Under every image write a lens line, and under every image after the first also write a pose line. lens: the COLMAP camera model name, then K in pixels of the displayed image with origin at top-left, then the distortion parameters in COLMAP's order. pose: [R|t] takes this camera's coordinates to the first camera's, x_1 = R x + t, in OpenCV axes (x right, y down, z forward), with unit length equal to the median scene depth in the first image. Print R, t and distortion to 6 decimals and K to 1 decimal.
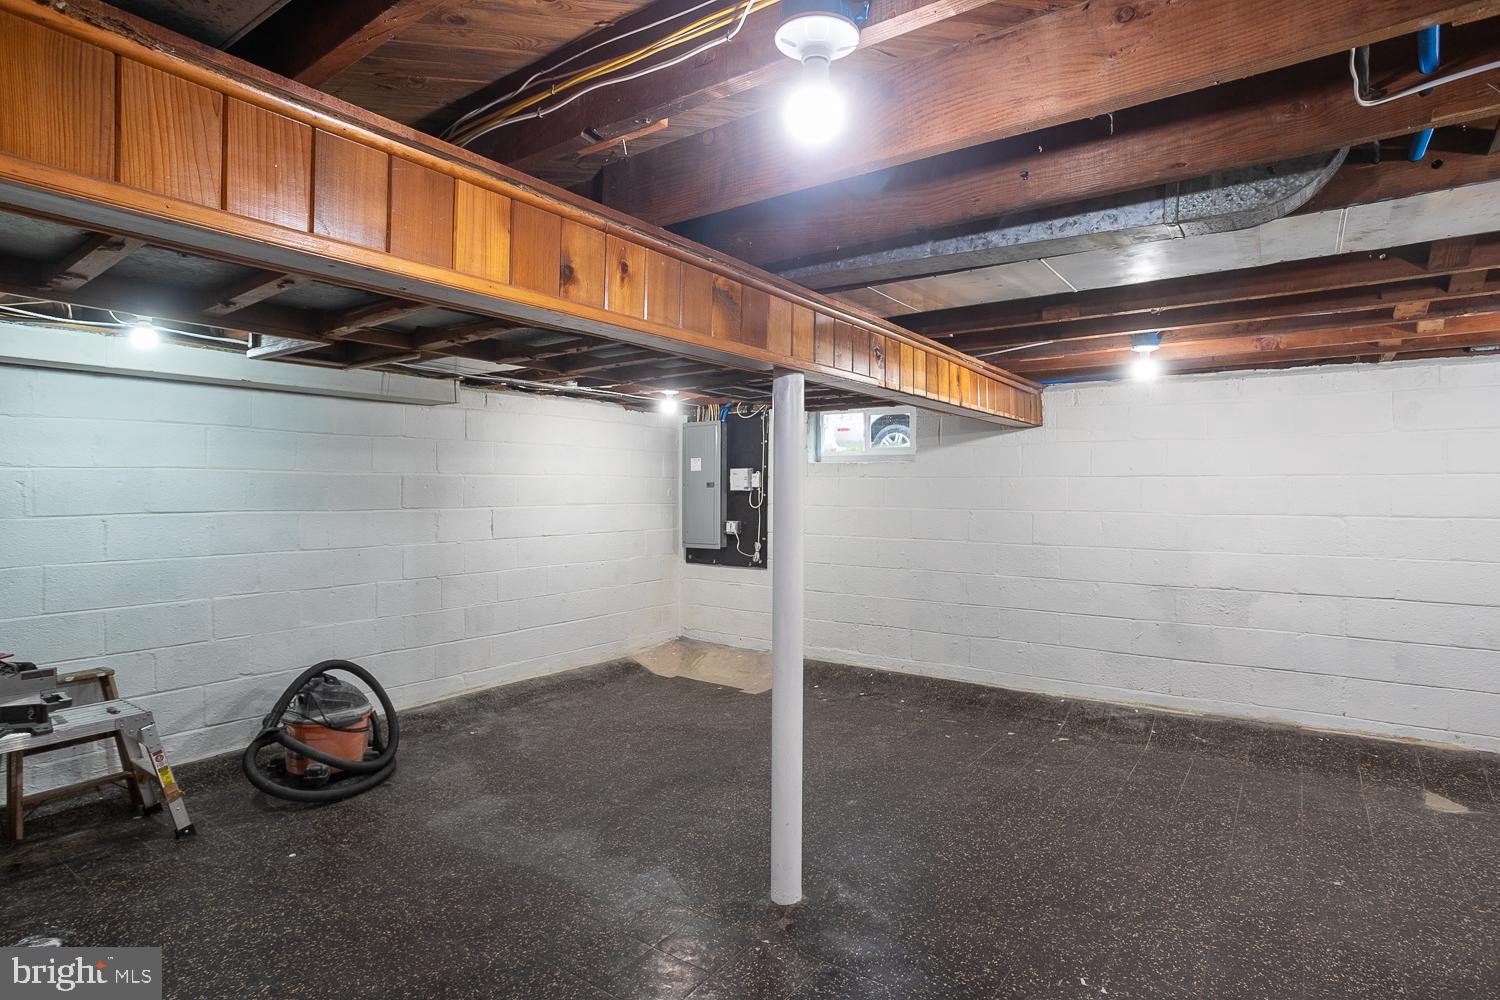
lens RADIAL K [[768.0, 0, 746.6], [0, 768.0, 486.2], [0, 0, 1]] dist [-0.055755, 0.031704]
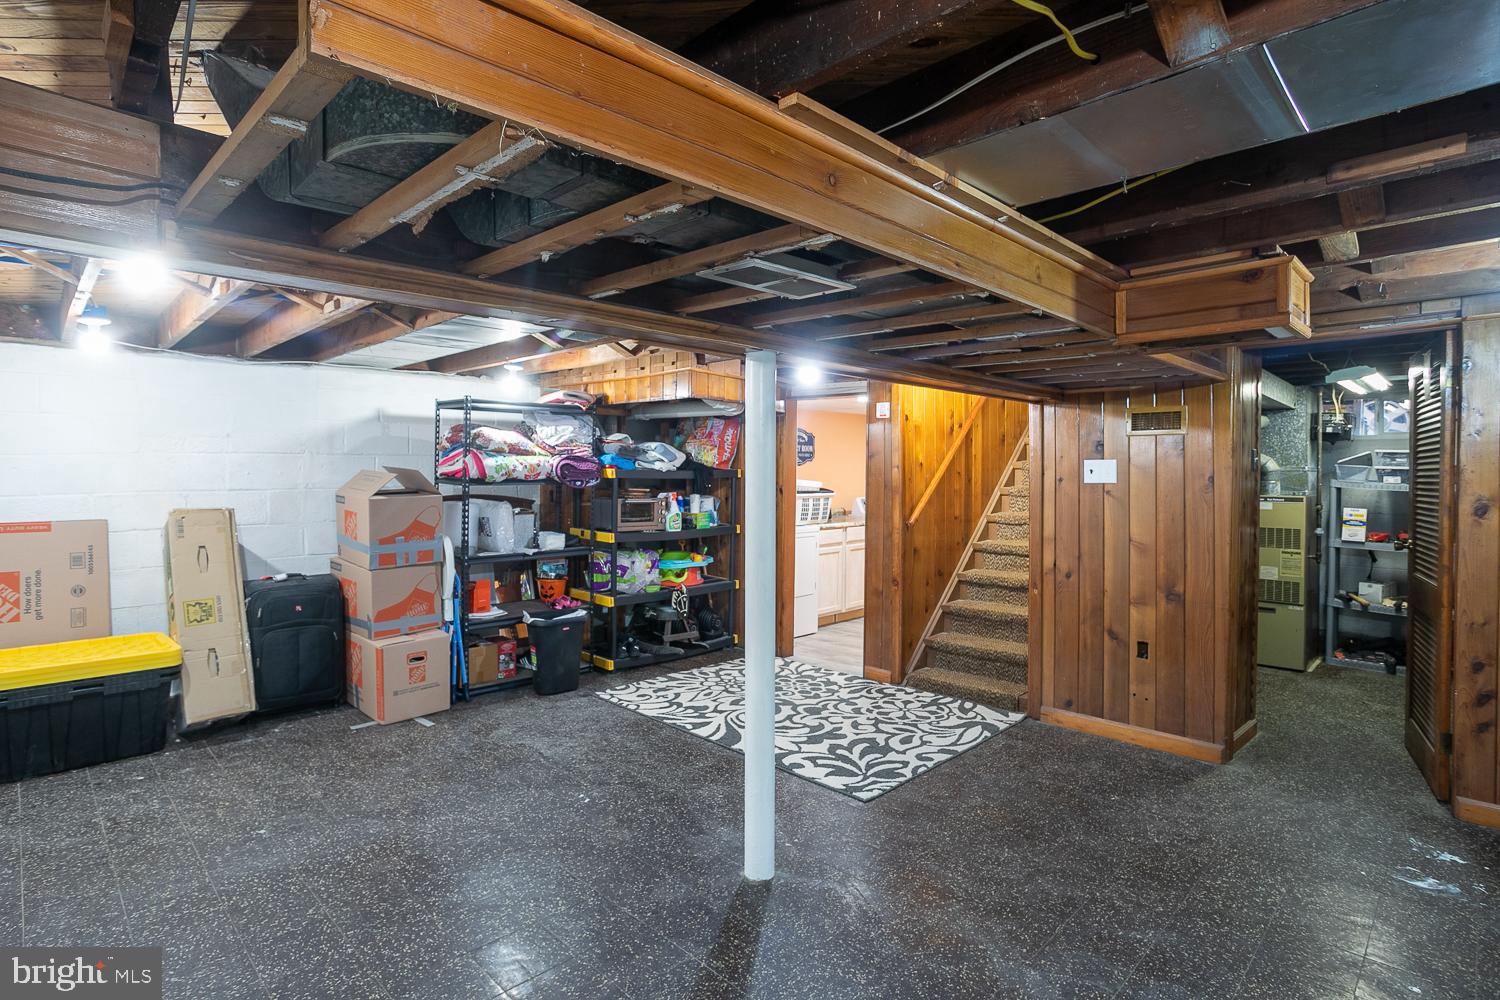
lens RADIAL K [[768.0, 0, 746.6], [0, 768.0, 486.2], [0, 0, 1]] dist [-0.055755, 0.031704]
pose [[-0.986838, -0.008136, 0.161510, -0.100741], [-0.006157, 0.999900, 0.012750, 0.002866], [-0.161597, 0.011588, -0.986789, 2.174833]]
